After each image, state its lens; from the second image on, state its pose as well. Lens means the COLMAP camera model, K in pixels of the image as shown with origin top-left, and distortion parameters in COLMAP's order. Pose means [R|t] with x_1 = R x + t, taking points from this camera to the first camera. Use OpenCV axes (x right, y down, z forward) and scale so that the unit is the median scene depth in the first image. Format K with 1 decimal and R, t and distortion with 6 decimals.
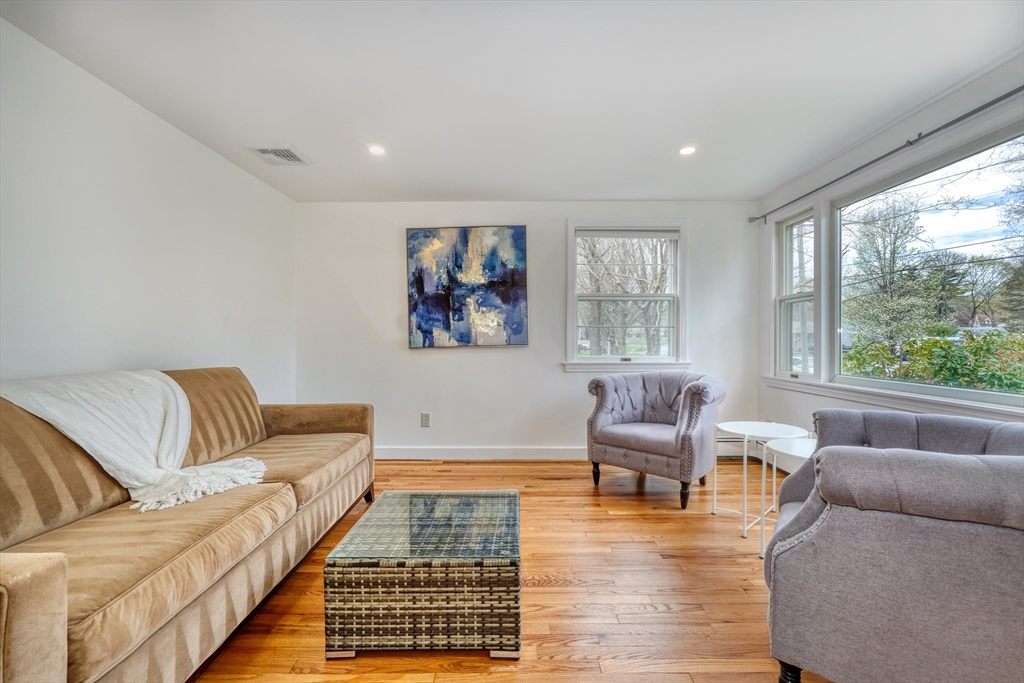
lens RADIAL K [[432.9, 0, 512.0], [0, 432.9, 341.5], [0, 0, 1]] dist [-0.013356, -0.000084]
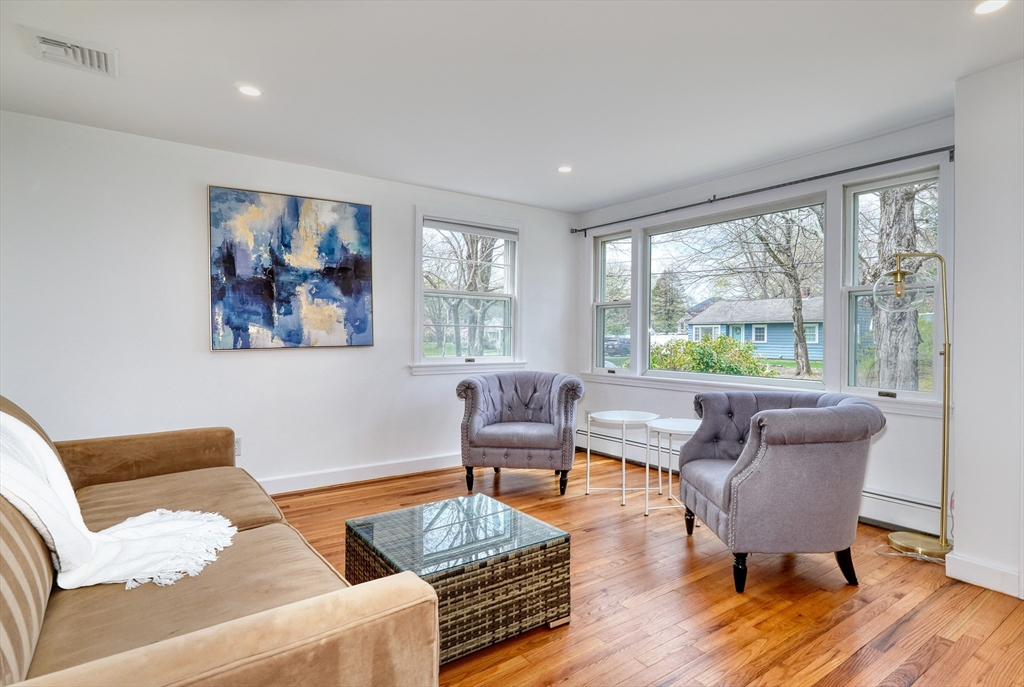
lens RADIAL K [[537.9, 0, 512.0], [0, 537.9, 343.5], [0, 0, 1]] dist [-0.004965, -0.000144]
pose [[0.813675, -0.001124, 0.581319, -0.387037], [-0.005410, 0.999940, 0.009507, -0.008356], [-0.581295, -0.010881, 0.813620, -0.029227]]
